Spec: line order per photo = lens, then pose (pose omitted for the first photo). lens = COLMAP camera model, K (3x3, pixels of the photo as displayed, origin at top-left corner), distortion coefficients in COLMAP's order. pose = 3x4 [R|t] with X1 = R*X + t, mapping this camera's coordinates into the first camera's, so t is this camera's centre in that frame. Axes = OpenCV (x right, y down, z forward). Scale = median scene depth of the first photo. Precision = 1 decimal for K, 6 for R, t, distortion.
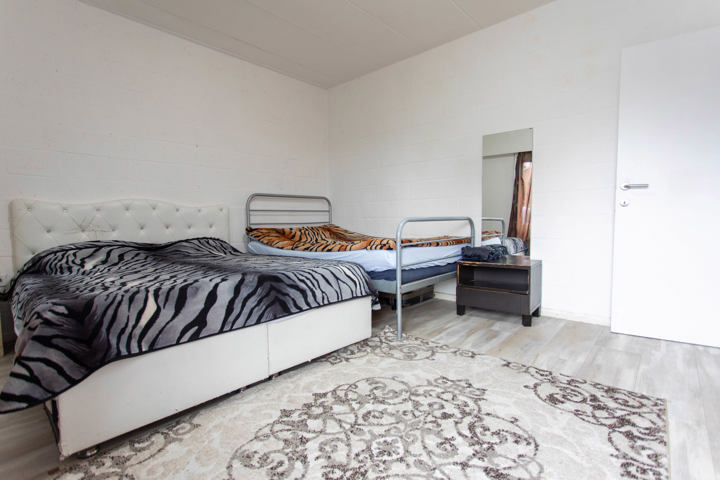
lens RADIAL K [[349.1, 0, 357.6], [0, 349.1, 240.7], [0, 0, 1]] dist [0.002875, 0.000864]
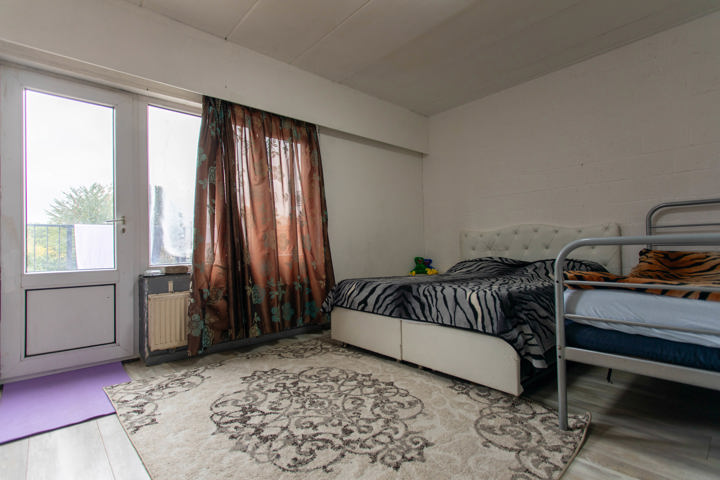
lens RADIAL K [[349.1, 0, 357.6], [0, 349.1, 240.7], [0, 0, 1]] dist [0.002875, 0.000864]
pose [[-0.114044, -0.005963, -0.993458, 1.154986], [-0.039053, 0.999236, -0.001515, -0.067456], [0.992708, 0.038624, -0.114190, 0.999886]]
